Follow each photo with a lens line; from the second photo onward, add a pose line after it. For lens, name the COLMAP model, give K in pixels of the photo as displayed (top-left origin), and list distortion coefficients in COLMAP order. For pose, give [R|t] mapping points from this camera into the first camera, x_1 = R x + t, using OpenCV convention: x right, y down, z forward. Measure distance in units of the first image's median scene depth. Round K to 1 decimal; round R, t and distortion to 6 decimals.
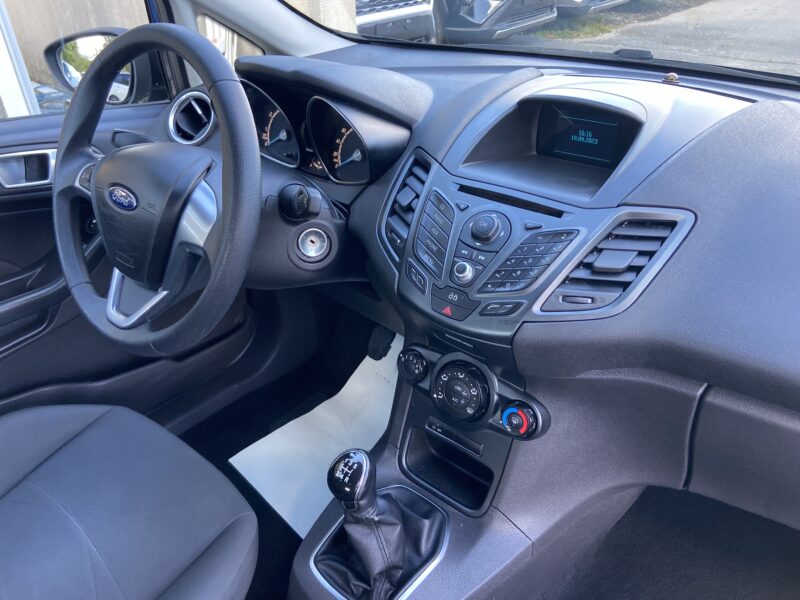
lens RADIAL K [[611.6, 0, 401.2], [0, 611.6, 316.2], [0, 0, 1]] dist [0.123944, -0.139428]
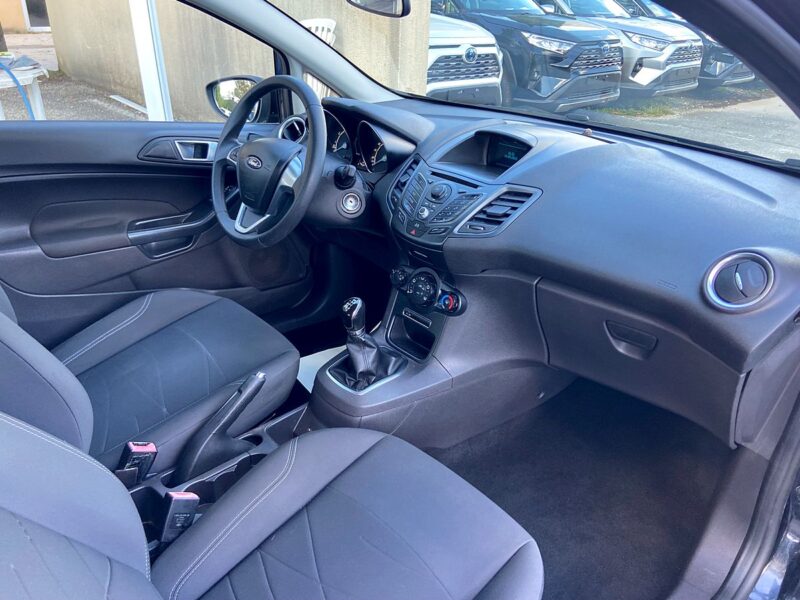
lens RADIAL K [[611.6, 0, 401.2], [0, 611.6, 316.2], [0, 0, 1]] dist [0.123944, -0.139428]
pose [[0.988689, 0.112423, -0.099268, 0.217916], [-0.120851, 0.989161, -0.083401, 0.347686], [0.088816, 0.094455, 0.991559, -0.723273]]
